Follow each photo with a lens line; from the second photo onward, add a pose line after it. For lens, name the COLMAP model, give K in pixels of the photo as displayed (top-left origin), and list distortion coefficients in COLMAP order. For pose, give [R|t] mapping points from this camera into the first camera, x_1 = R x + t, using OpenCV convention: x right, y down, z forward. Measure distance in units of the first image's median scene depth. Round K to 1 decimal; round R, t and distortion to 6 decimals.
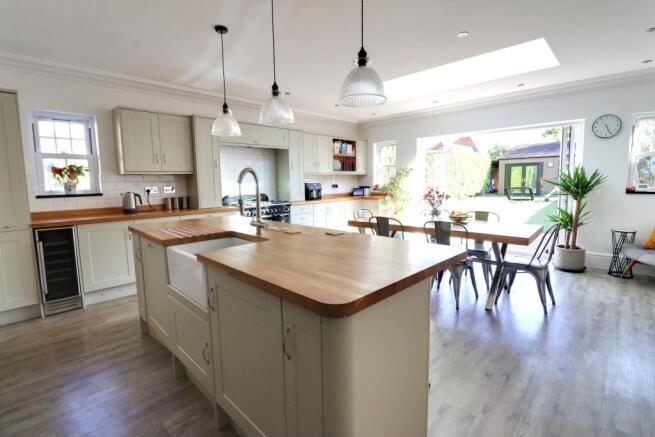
lens RADIAL K [[304.3, 0, 332.9], [0, 304.3, 216.1], [0, 0, 1]] dist [-0.024906, -0.001201]
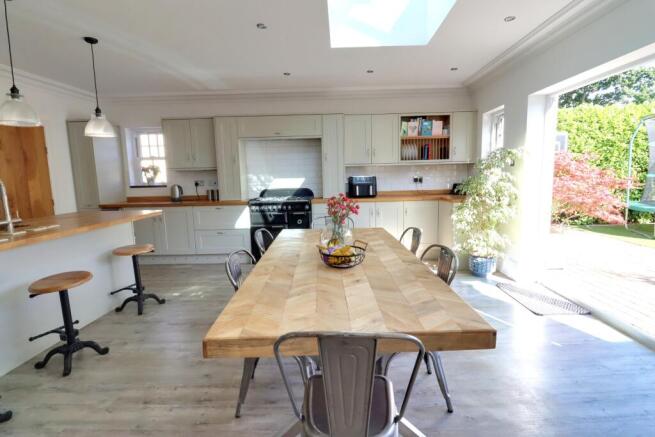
lens RADIAL K [[304.3, 0, 336.5], [0, 304.3, 205.6], [0, 0, 1]] dist [-0.024906, -0.001201]
pose [[0.688783, 0.072675, -0.721316, 0.415971], [-0.071400, 0.996926, 0.032263, -0.047331], [0.721443, 0.029280, 0.691854, 0.356516]]
